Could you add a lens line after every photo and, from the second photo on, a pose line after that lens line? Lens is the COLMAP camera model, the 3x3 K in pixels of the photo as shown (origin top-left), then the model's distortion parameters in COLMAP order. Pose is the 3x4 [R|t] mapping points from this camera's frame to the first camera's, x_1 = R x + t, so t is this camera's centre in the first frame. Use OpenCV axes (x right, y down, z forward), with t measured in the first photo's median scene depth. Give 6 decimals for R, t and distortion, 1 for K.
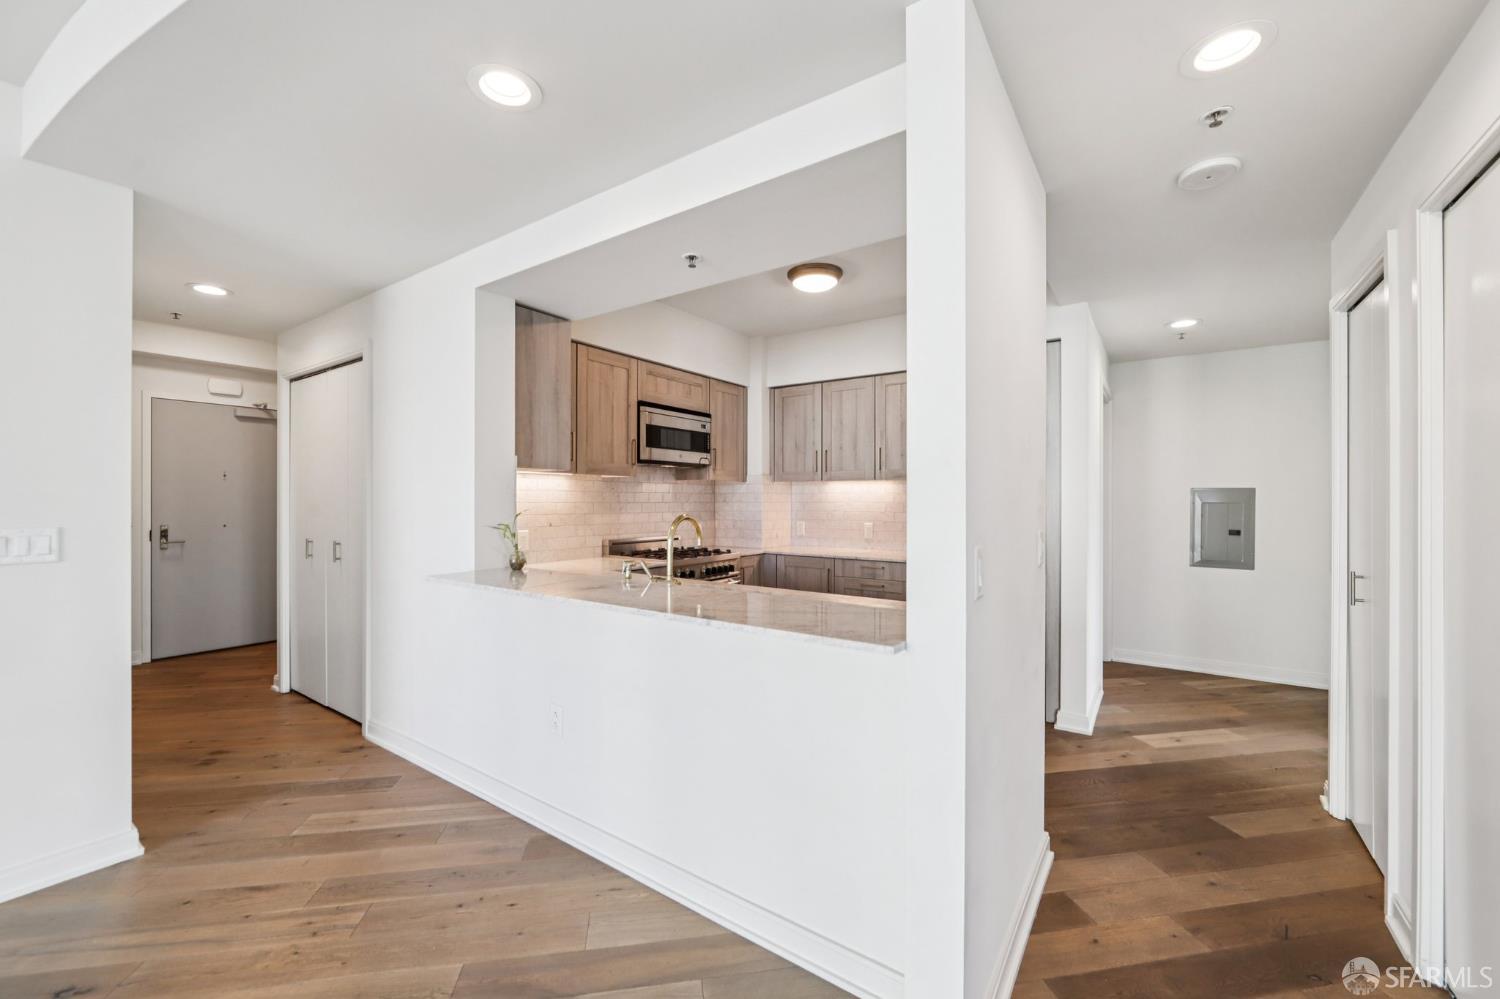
lens RADIAL K [[595.5, 0, 748.3], [0, 595.5, 498.1], [0, 0, 1]] dist [-0.007300, 0.000251]
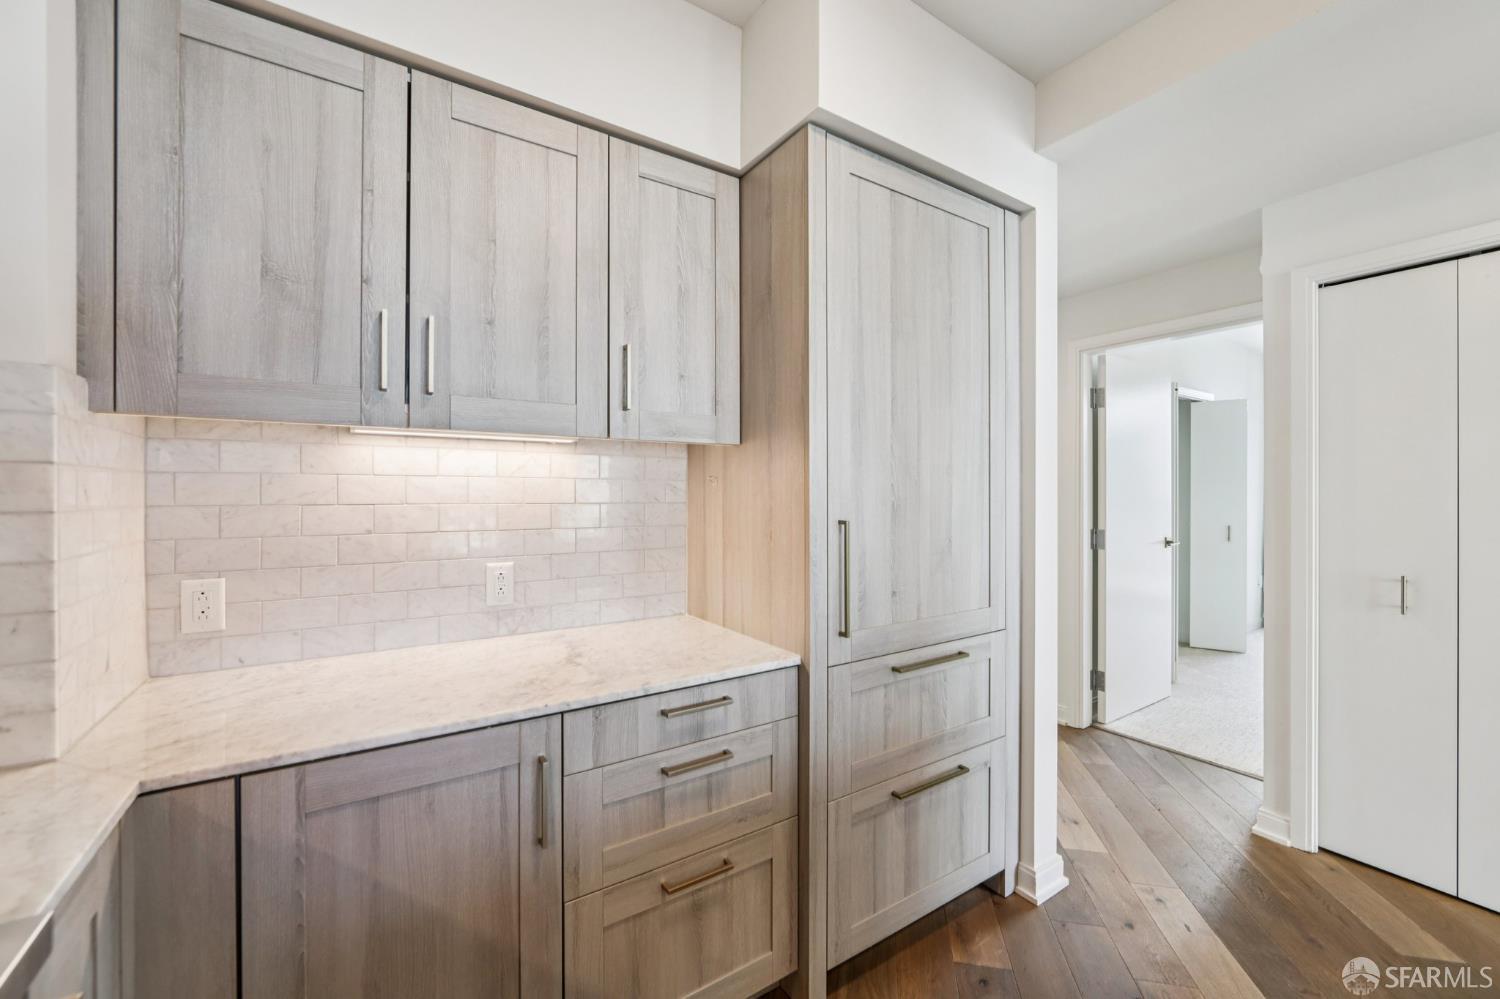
lens RADIAL K [[602.0, 0, 749.3], [0, 602.0, 485.6], [0, 0, 1]] dist [-0.003897, 0.000654]
pose [[0.362242, 0.000247, 0.932084, -0.080586], [-0.000253, 1.000000, -0.000166, -0.002809], [-0.932084, -0.000175, 0.362242, 0.814232]]
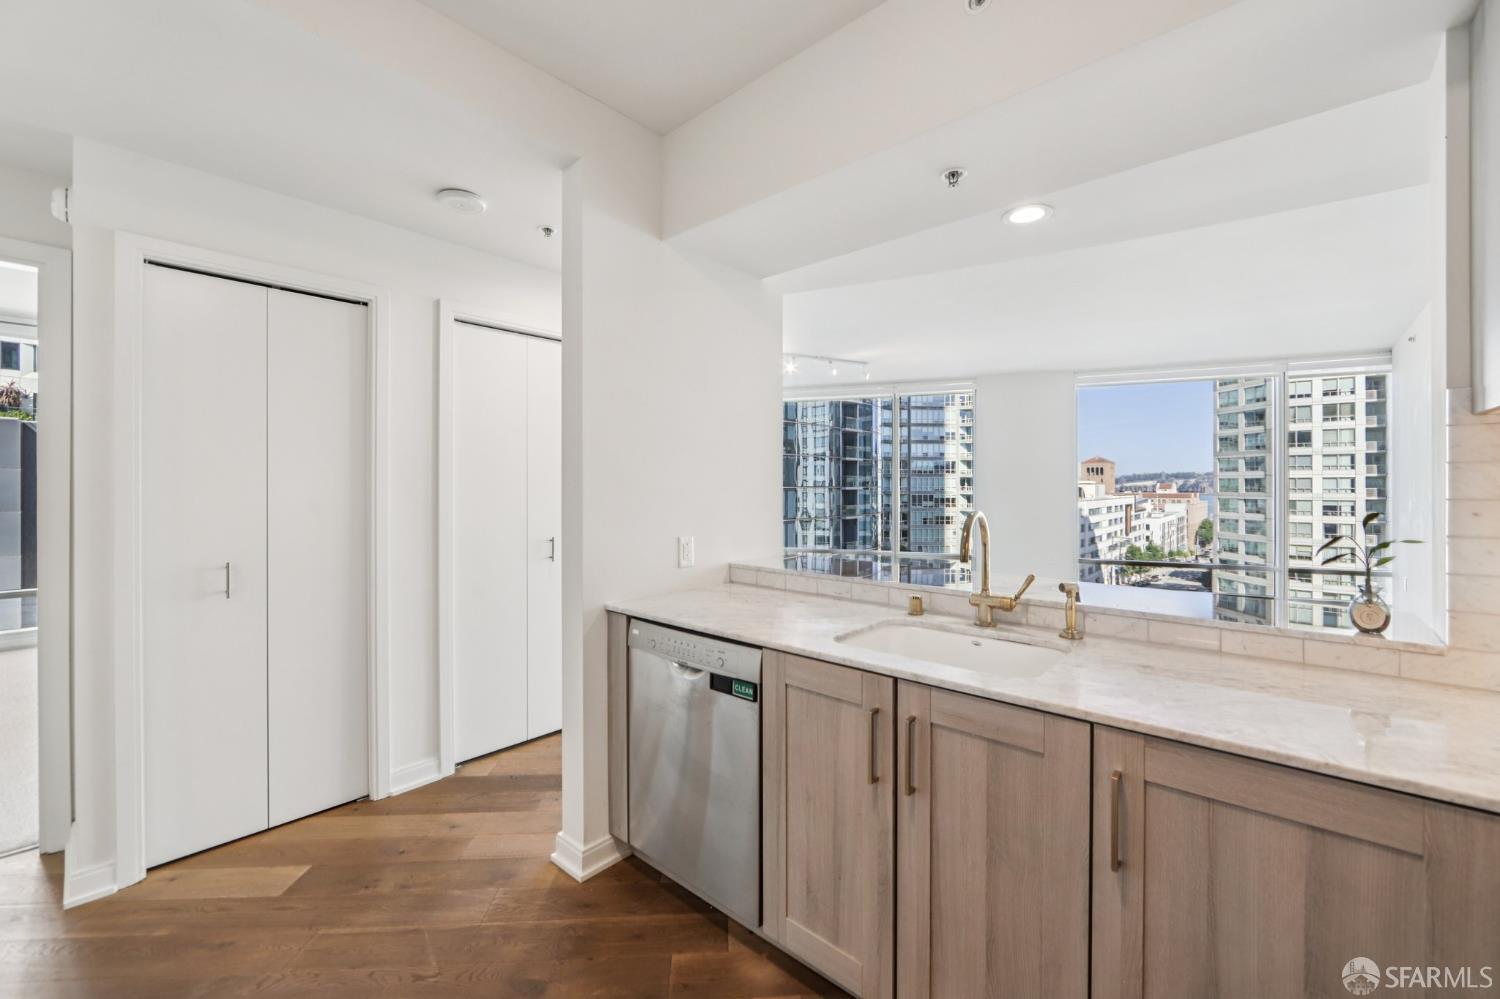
lens RADIAL K [[602.0, 0, 749.3], [0, 602.0, 485.6], [0, 0, 1]] dist [-0.003897, 0.000654]
pose [[-0.992927, -0.004794, 0.118629, 0.044288], [-0.004996, 0.999987, -0.001401, 0.001408], [-0.118621, -0.001984, -0.992938, 0.955454]]
